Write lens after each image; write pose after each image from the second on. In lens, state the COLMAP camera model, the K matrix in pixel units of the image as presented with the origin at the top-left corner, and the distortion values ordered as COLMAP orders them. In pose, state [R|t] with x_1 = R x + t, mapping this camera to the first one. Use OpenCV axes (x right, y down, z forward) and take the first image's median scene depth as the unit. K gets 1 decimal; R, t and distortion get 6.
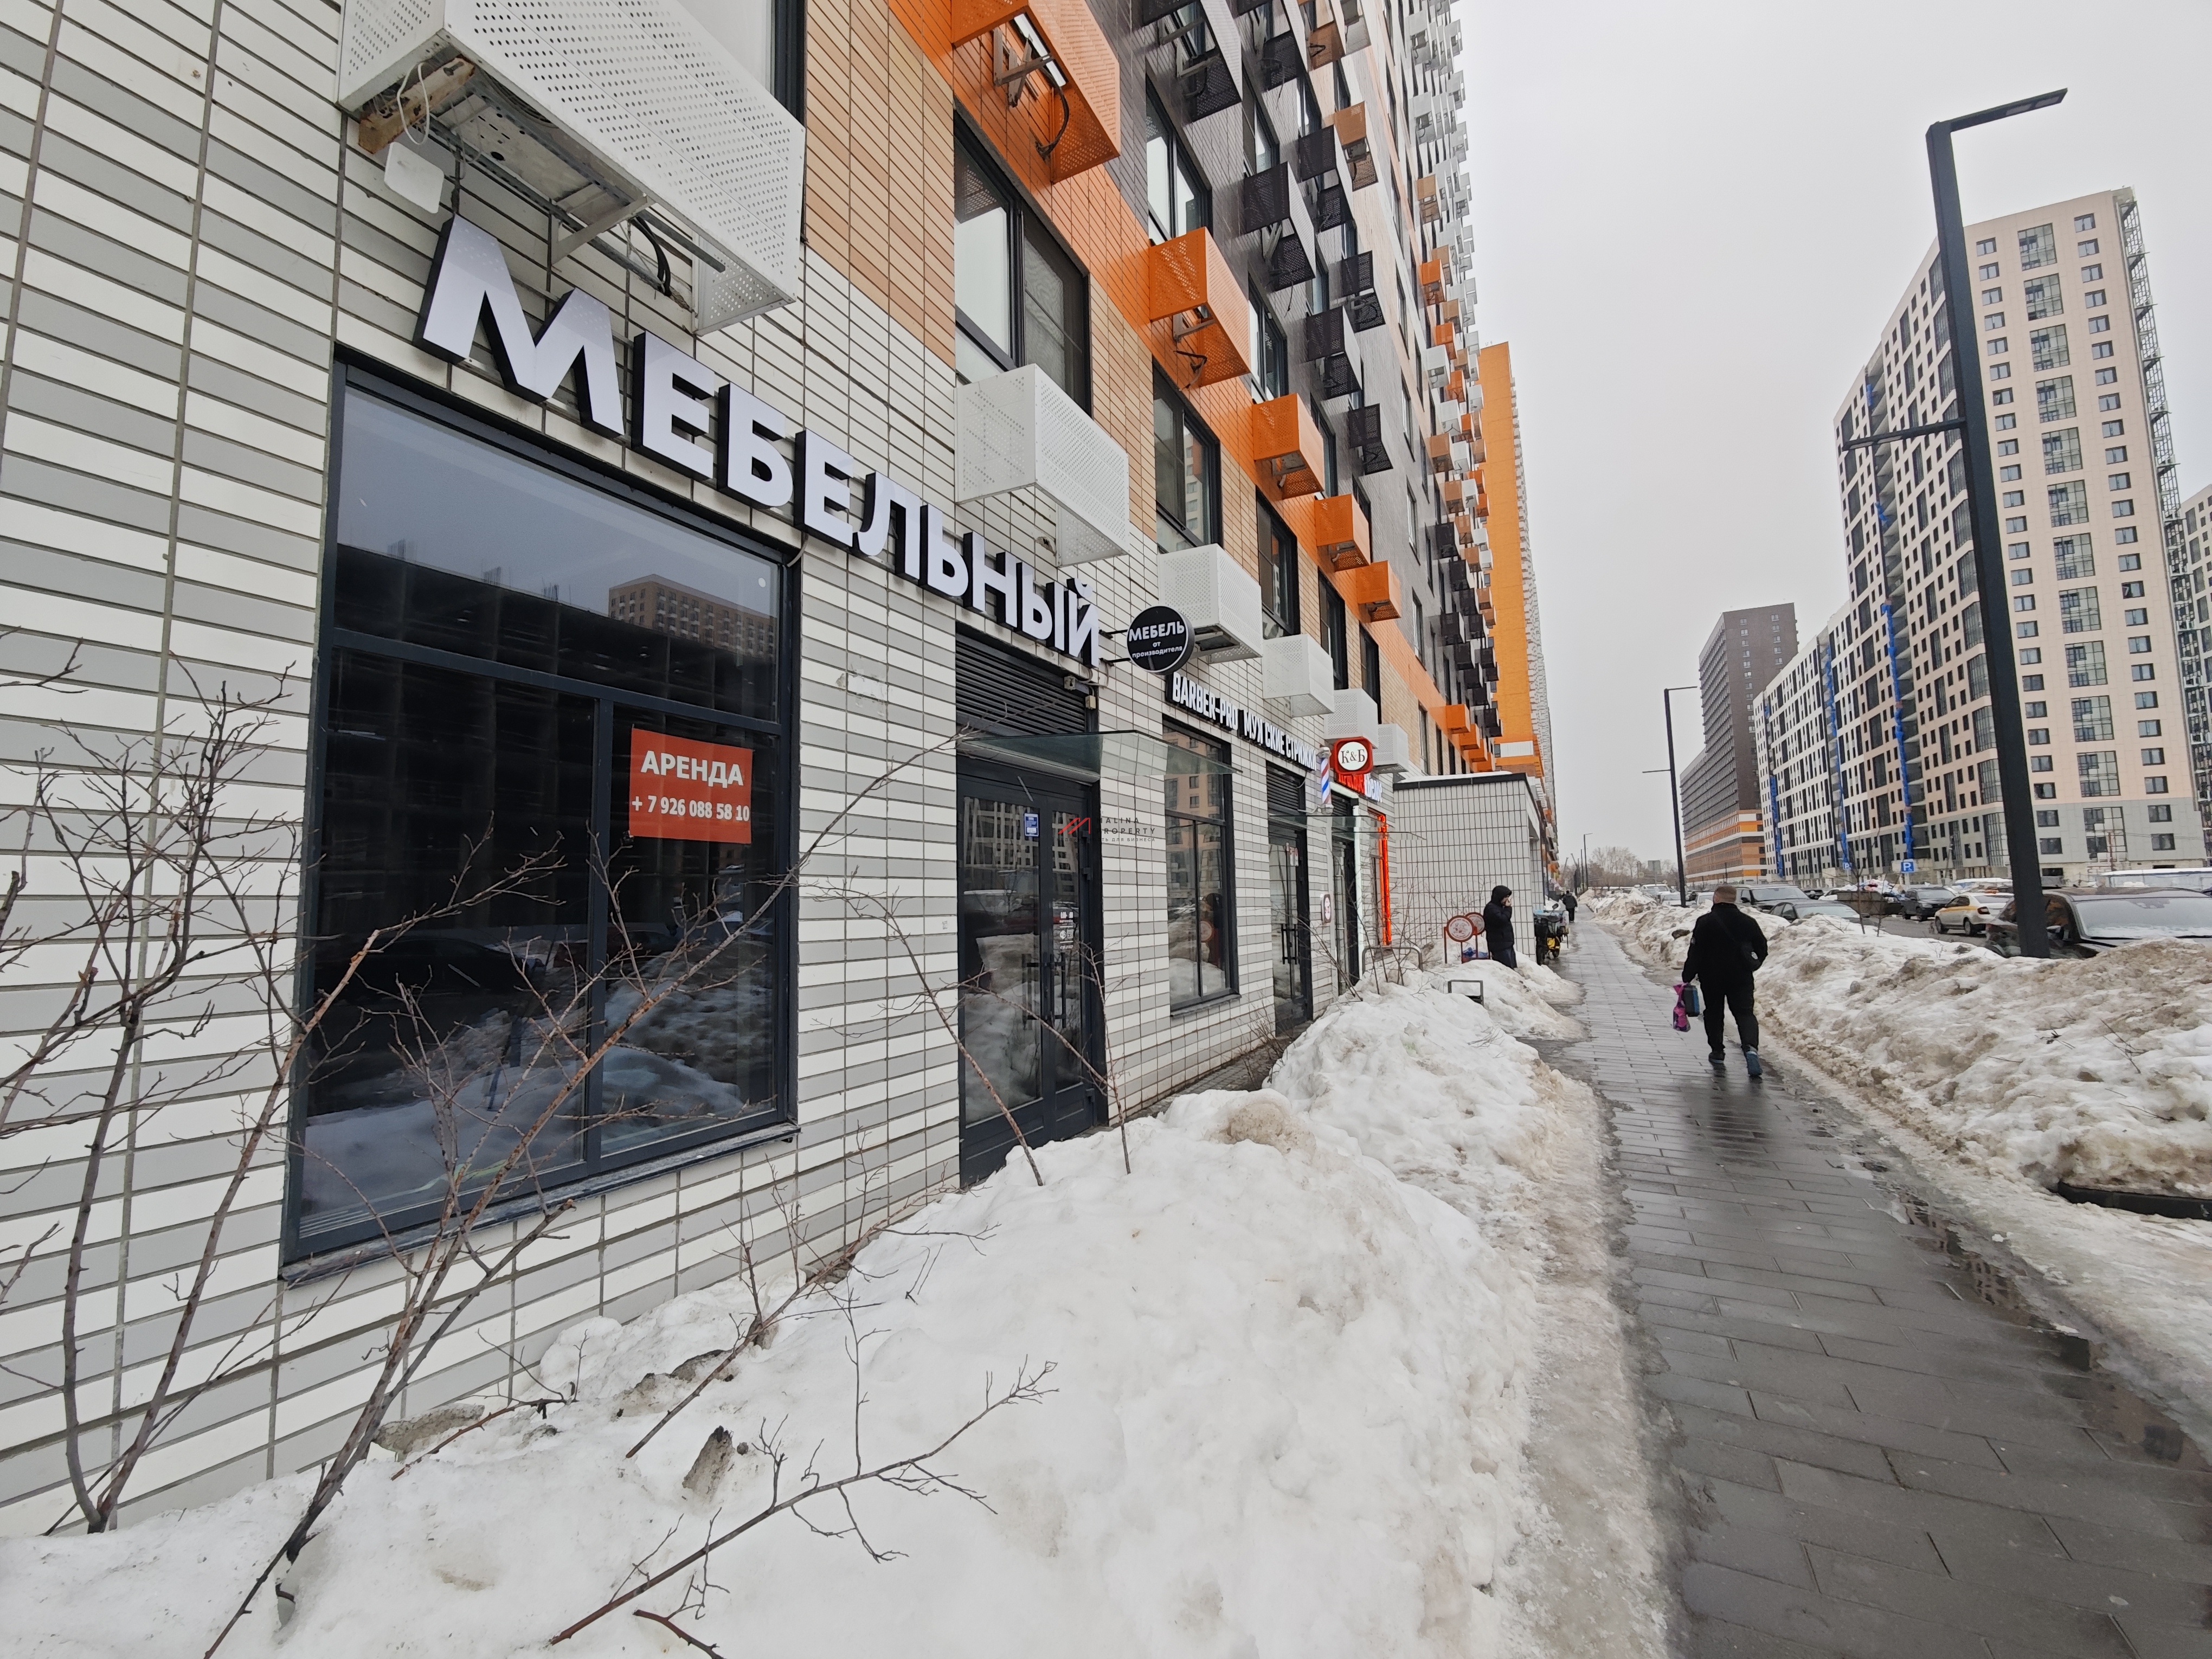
lens RADIAL K [[937.0, 0, 1106.0], [0, 937.0, 829.5], [0, 0, 1]] dist [-0.000206, 0.000171]
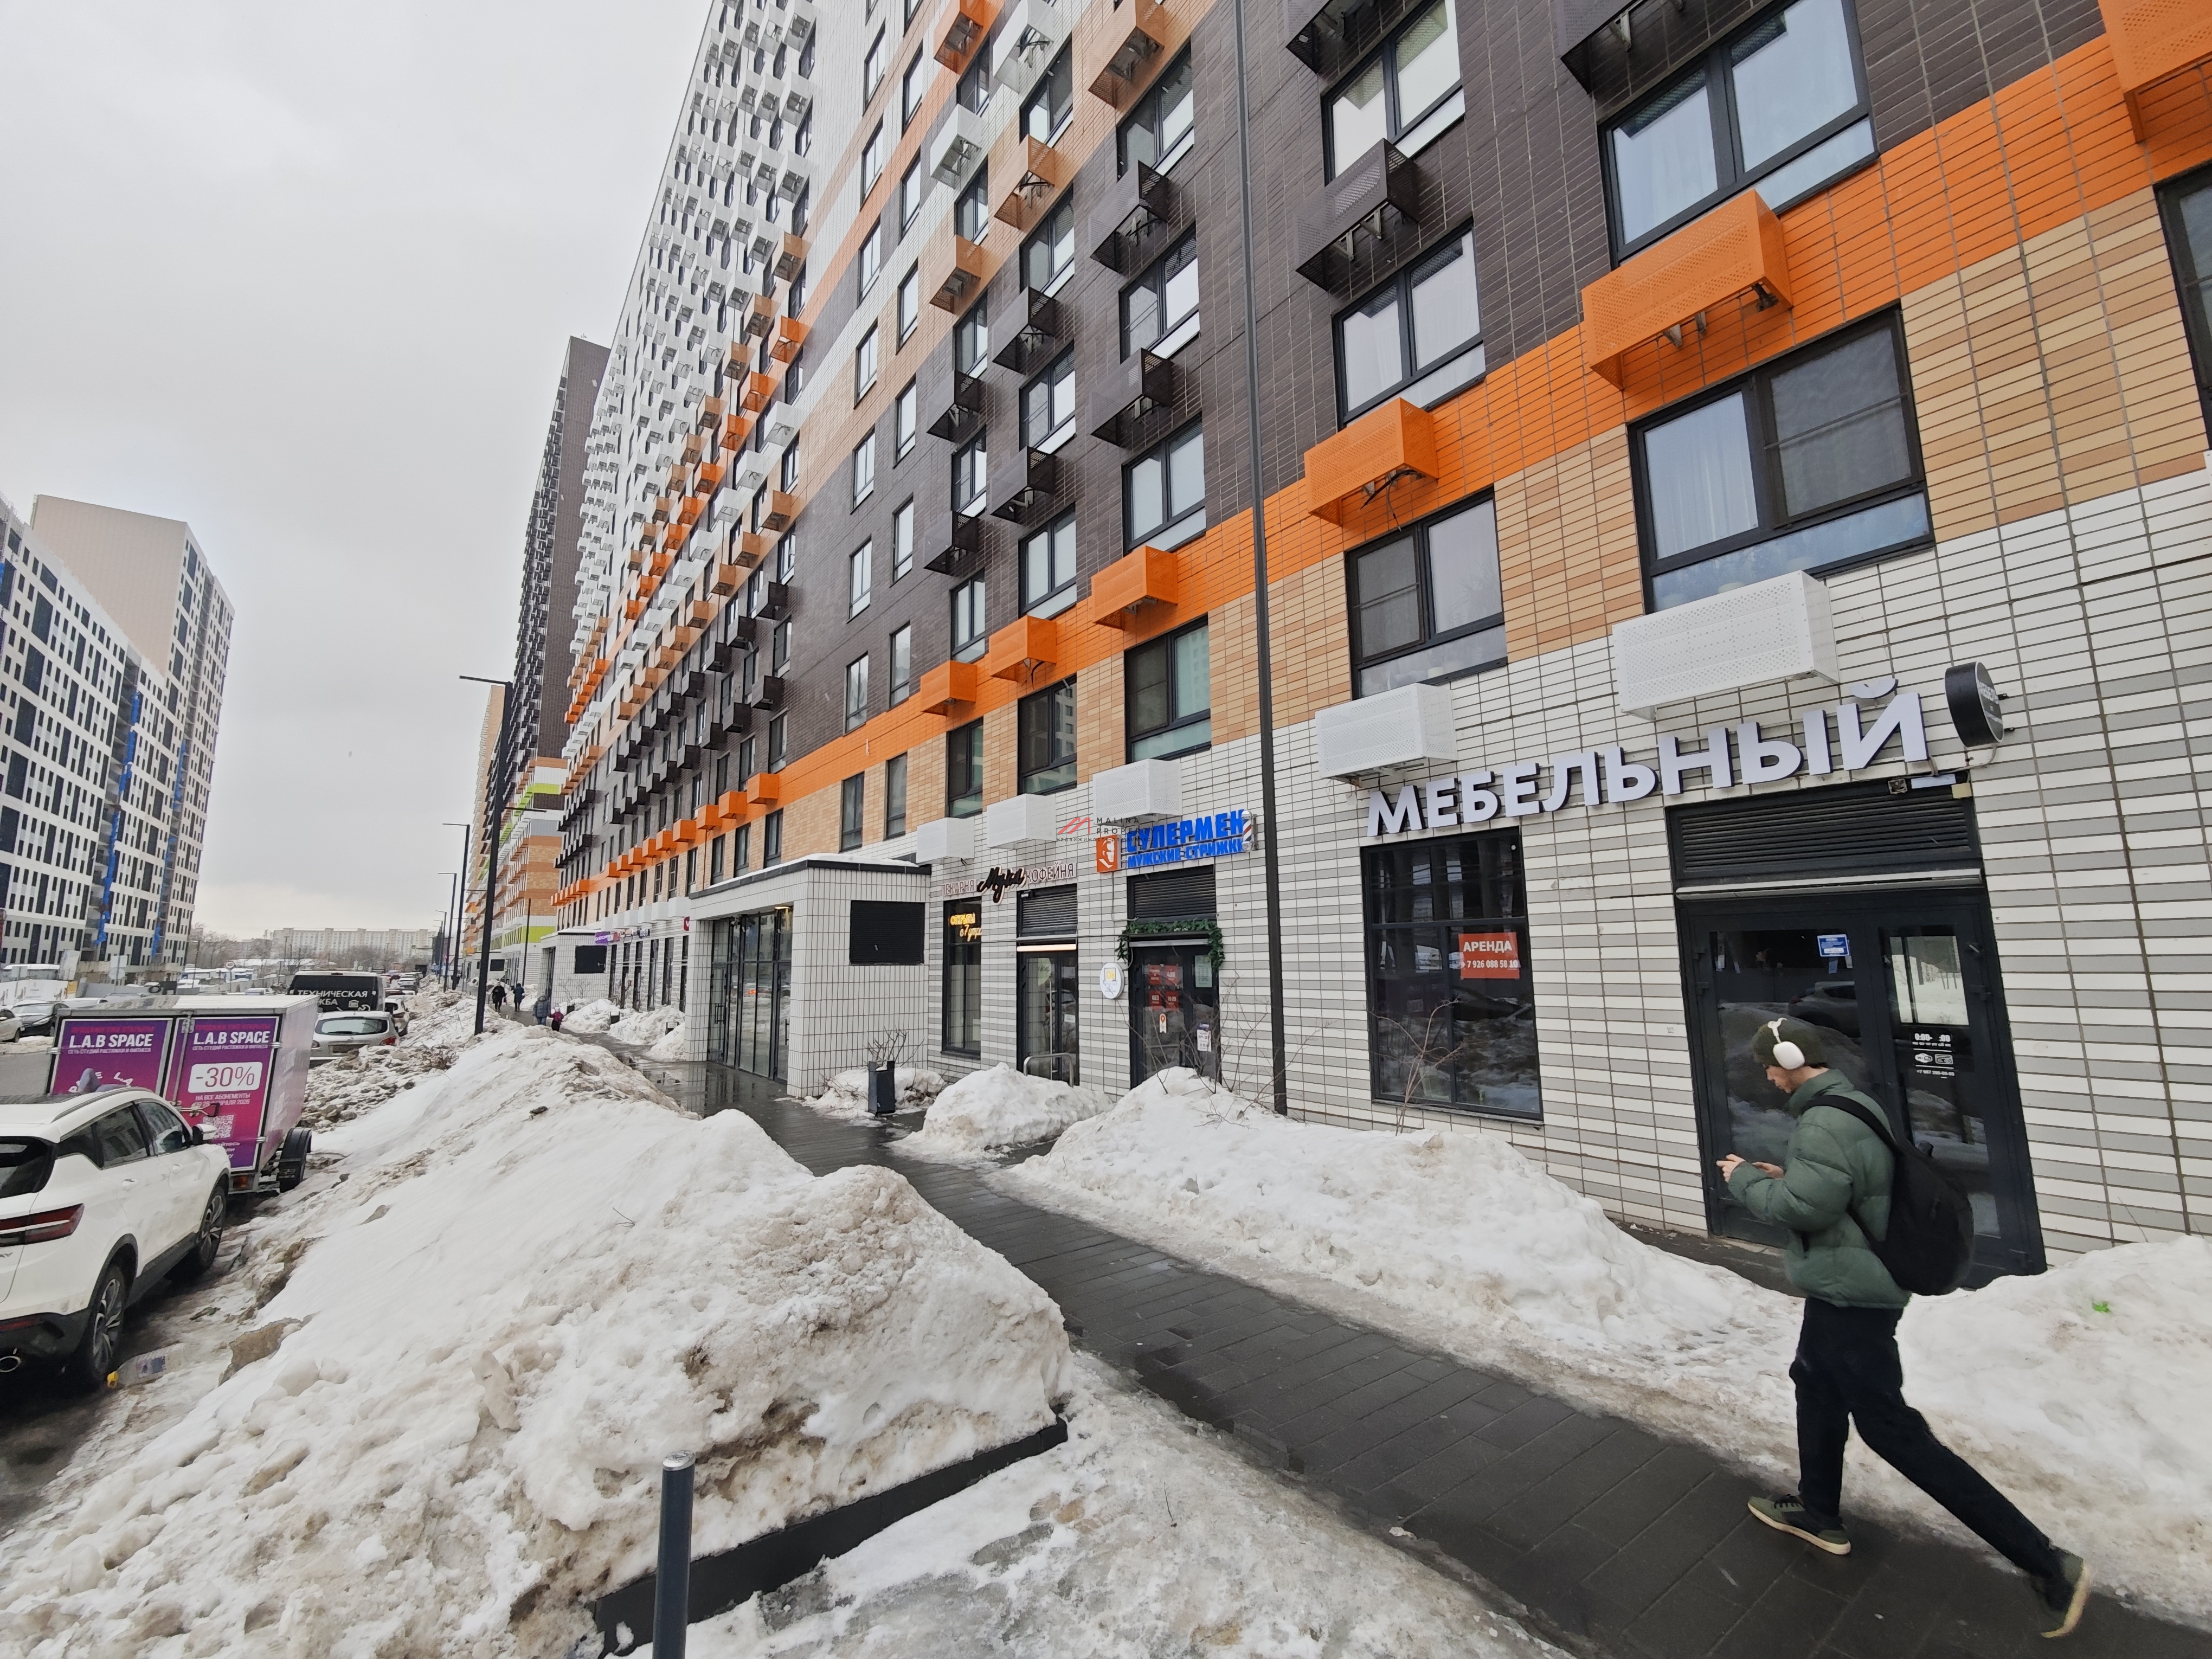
lens RADIAL K [[910.5, 0, 1106.0], [0, 910.5, 829.5], [0, 0, 1]] dist [-0.000683, 0.000780]
pose [[-0.456087, -0.094553, -0.884898, 1.822789], [0.102120, 0.982211, -0.157584, -0.083157], [0.884057, -0.162238, -0.438318, 1.116960]]
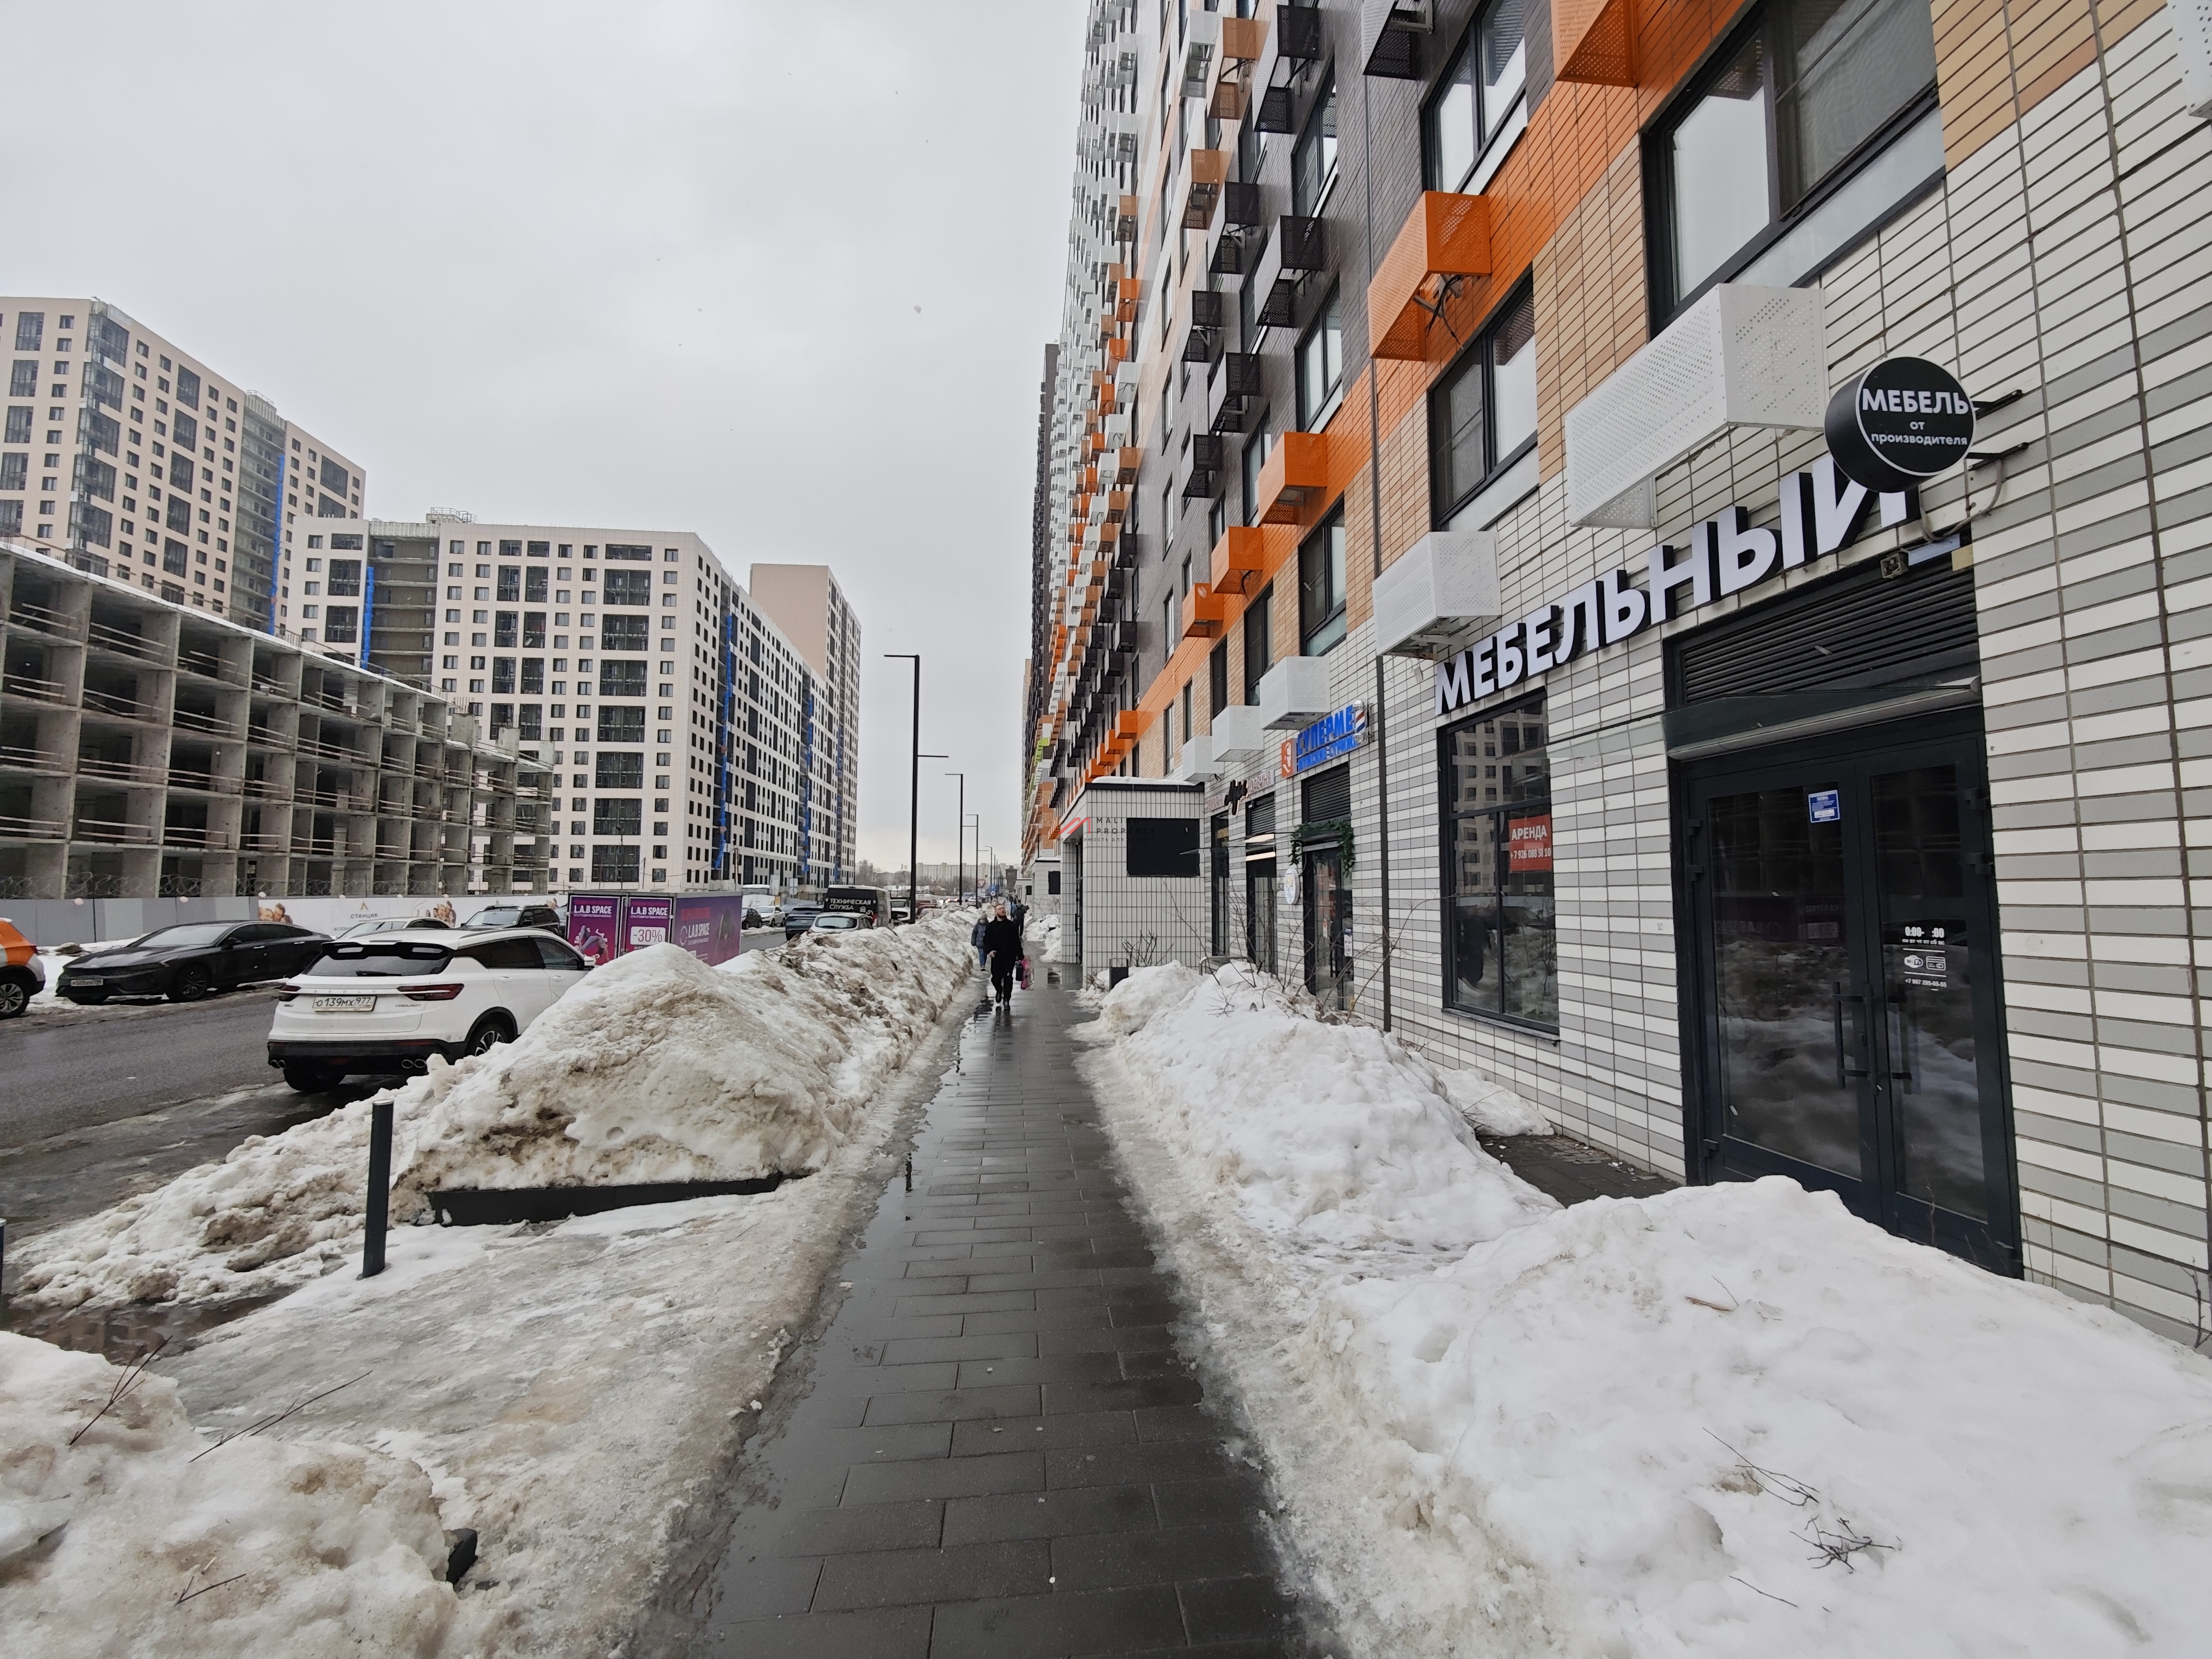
lens RADIAL K [[910.5, 0, 1106.0], [0, 910.5, 829.5], [0, 0, 1]] dist [-0.000683, 0.000780]
pose [[-0.843423, -0.011346, -0.537130, 1.198340], [0.069650, 0.989031, -0.130259, 0.102516], [0.532716, -0.147274, -0.833381, 1.946869]]
